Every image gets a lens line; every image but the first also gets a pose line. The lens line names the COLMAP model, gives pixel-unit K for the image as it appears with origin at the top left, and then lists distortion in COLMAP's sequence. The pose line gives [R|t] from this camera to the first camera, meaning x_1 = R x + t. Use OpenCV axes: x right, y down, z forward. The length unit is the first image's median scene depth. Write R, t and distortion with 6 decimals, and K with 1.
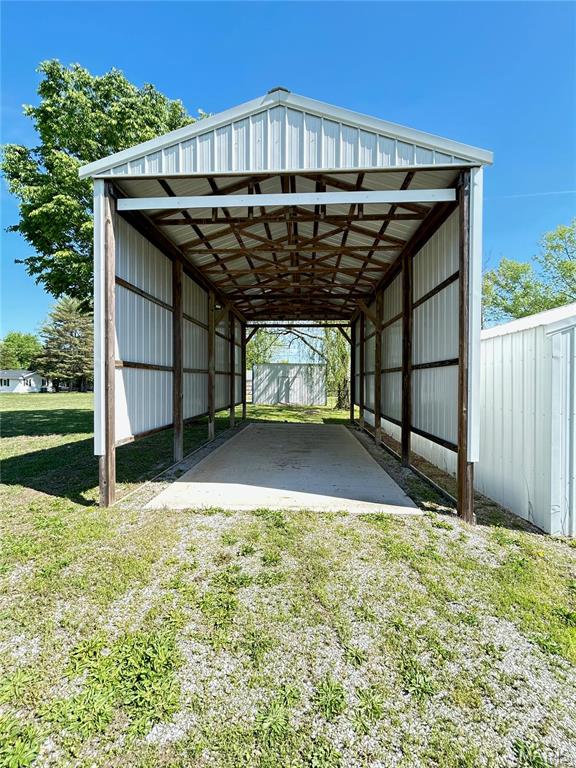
lens RADIAL K [[315.8, 0, 288.0], [0, 315.8, 384.0], [0, 0, 1]] dist [0.002388, 0.000419]
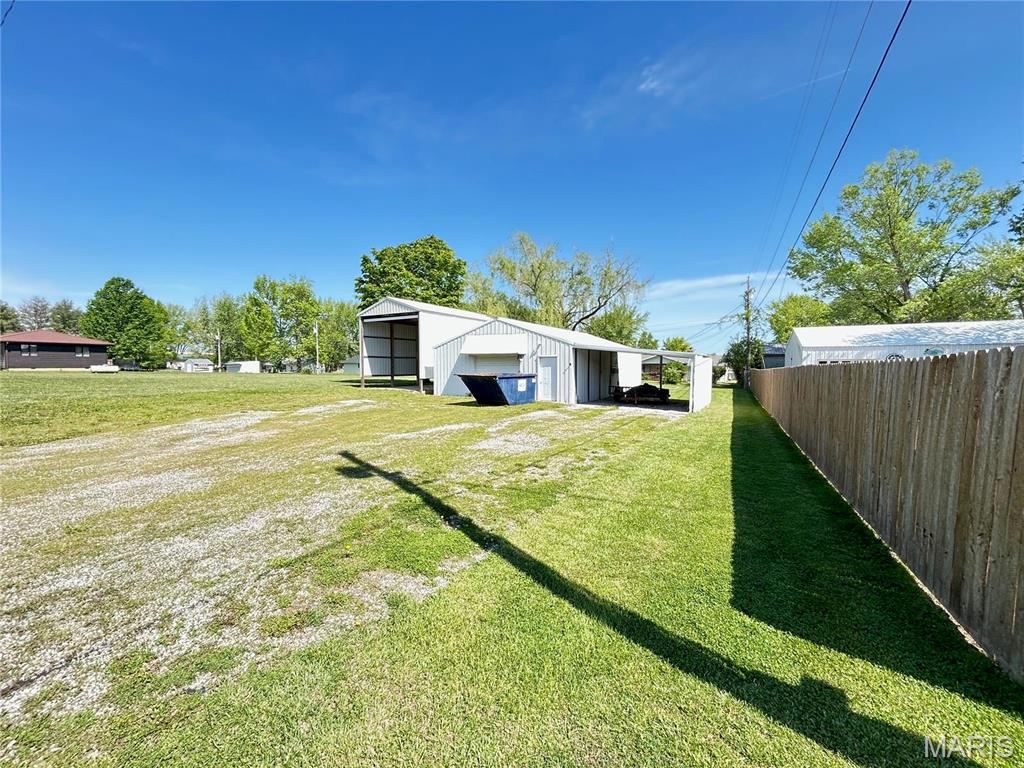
lens RADIAL K [[421.0, 0, 512.0], [0, 421.0, 384.0], [0, 0, 1]] dist [0.002388, 0.000419]
pose [[0.885659, 0.016977, -0.464026, 0.309687], [-0.001325, 0.999420, 0.034036, 0.008638], [0.464335, -0.029530, 0.885167, -0.250616]]
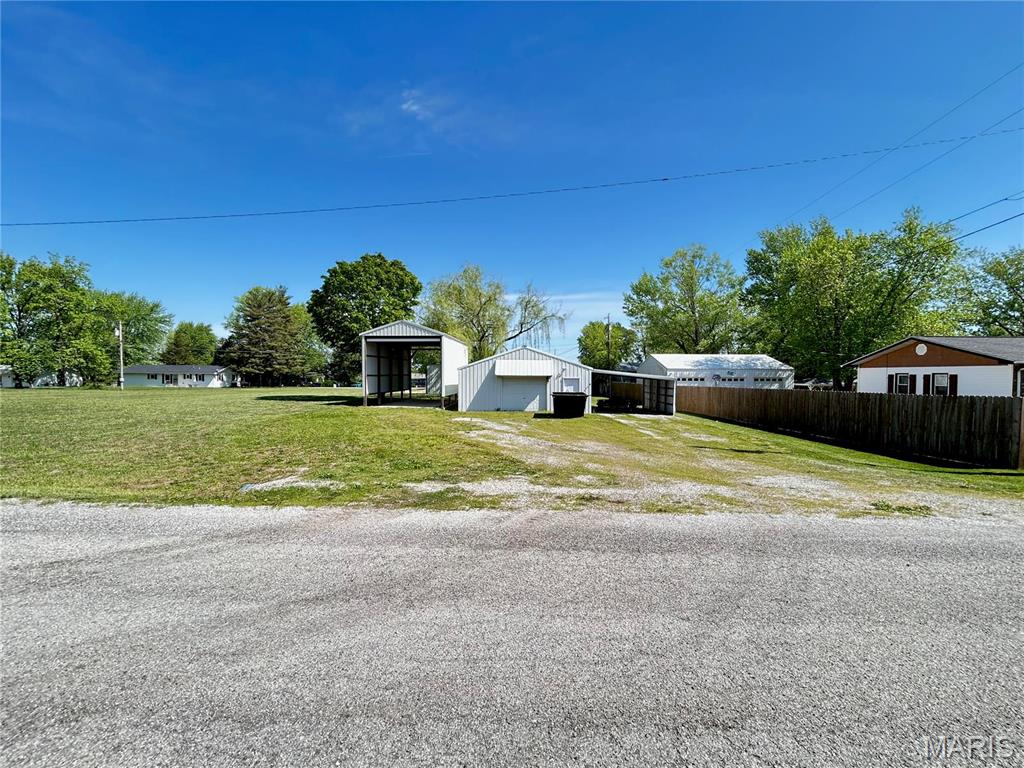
lens RADIAL K [[421.0, 0, 512.0], [0, 421.0, 384.0], [0, 0, 1]] dist [0.002388, 0.000419]
pose [[0.999950, -0.002106, 0.009745, 0.110837], [0.001956, 0.999879, 0.015401, -0.002605], [-0.009776, -0.015381, 0.999834, -0.380290]]
